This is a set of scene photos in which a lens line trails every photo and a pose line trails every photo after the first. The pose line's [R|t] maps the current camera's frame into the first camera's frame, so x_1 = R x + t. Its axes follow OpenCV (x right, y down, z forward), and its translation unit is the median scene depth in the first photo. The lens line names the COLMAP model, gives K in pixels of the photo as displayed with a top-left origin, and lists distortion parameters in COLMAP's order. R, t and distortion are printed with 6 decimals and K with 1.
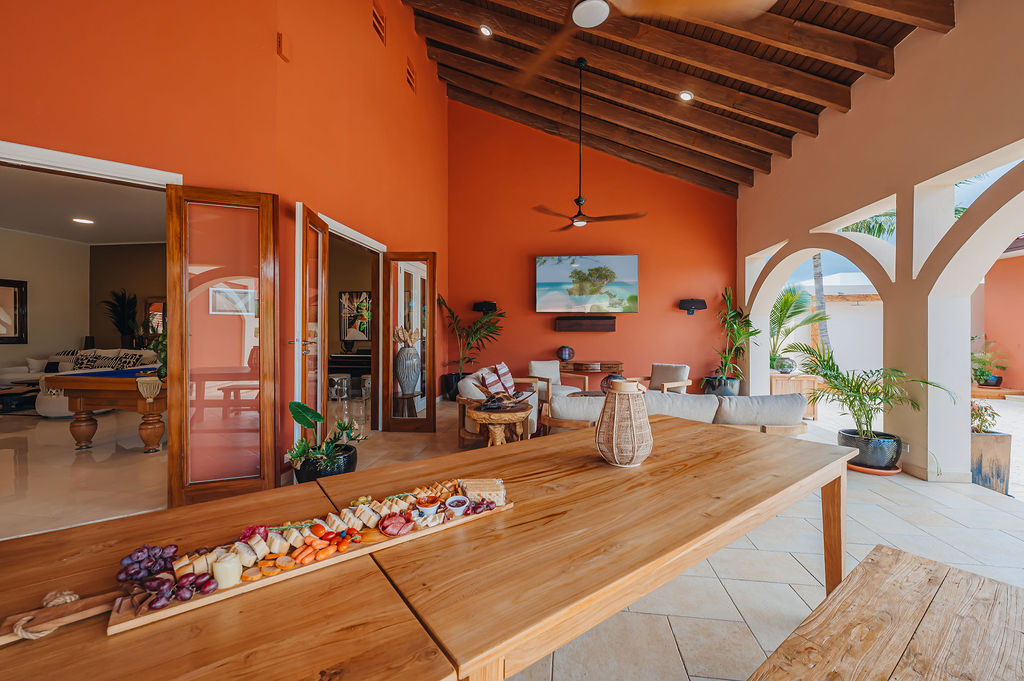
lens RADIAL K [[417.2, 0, 508.8], [0, 417.2, 334.6], [0, 0, 1]] dist [-0.000429, -0.000146]
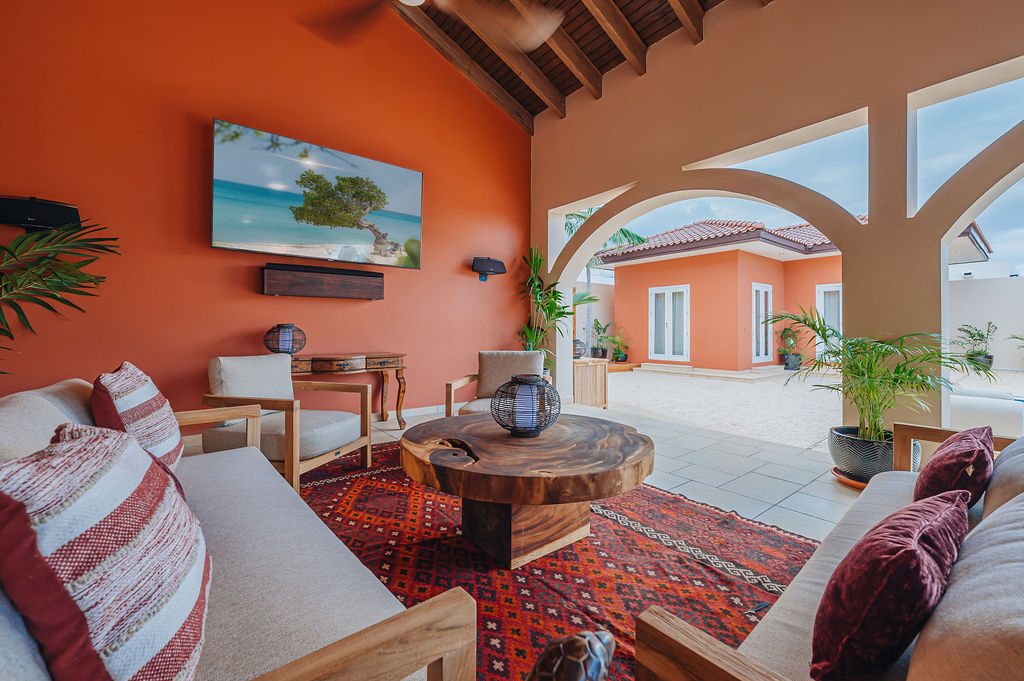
lens RADIAL K [[414.5, 0, 510.8], [0, 414.5, 326.0], [0, 0, 1]] dist [-0.000809, 0.000036]
pose [[0.697823, 0.007388, 0.716232, -0.033089], [-0.001630, 0.999961, -0.008726, 0.041535], [-0.716268, 0.004921, 0.697808, 0.601841]]
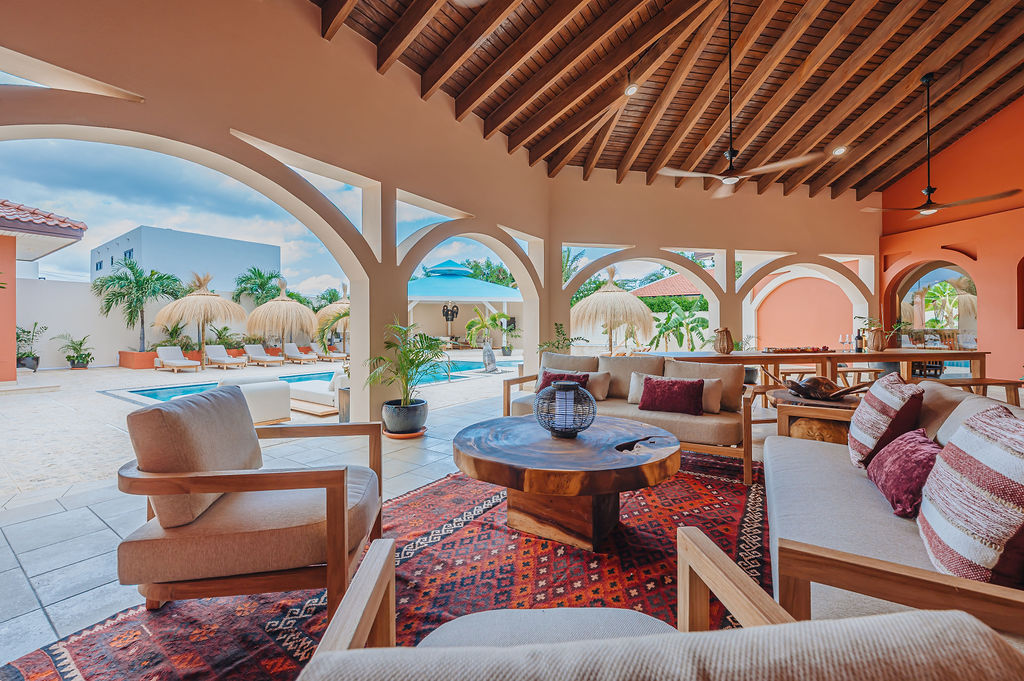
lens RADIAL K [[414.5, 0, 510.8], [0, 414.5, 326.0], [0, 0, 1]] dist [-0.000809, 0.000036]
pose [[-0.897617, 0.004529, 0.440753, 0.089795], [0.002232, 0.999981, -0.005730, 0.030422], [-0.440770, -0.004160, -0.897610, 1.169223]]
